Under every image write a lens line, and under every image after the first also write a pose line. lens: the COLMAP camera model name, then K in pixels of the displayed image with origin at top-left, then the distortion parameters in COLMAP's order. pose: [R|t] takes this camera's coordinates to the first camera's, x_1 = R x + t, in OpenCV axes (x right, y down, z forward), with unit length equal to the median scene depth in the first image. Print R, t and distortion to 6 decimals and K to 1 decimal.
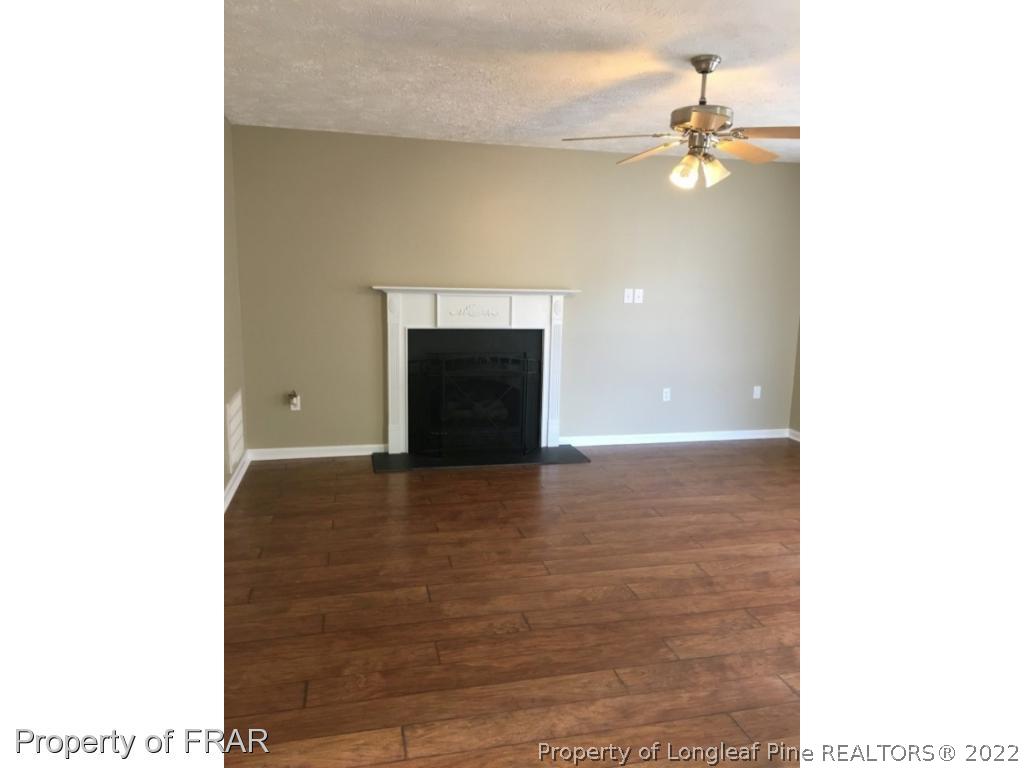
lens RADIAL K [[667.4, 0, 513.6], [0, 667.4, 380.4], [0, 0, 1]] dist [0.025794, -0.029877]
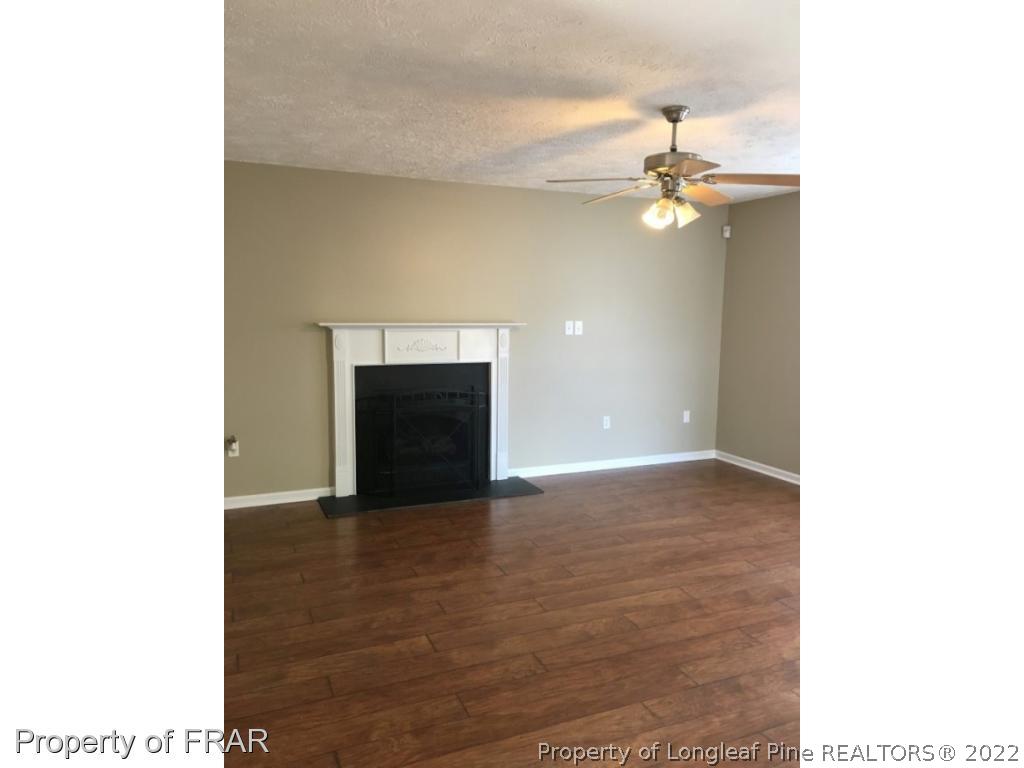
lens RADIAL K [[667.4, 0, 518.8], [0, 667.4, 378.3], [0, 0, 1]] dist [0.025794, -0.029877]
pose [[0.985269, -0.030681, 0.168239, -0.136312], [0.038428, 0.998336, -0.042986, -0.013461], [-0.166641, 0.048817, 0.984808, 0.010034]]
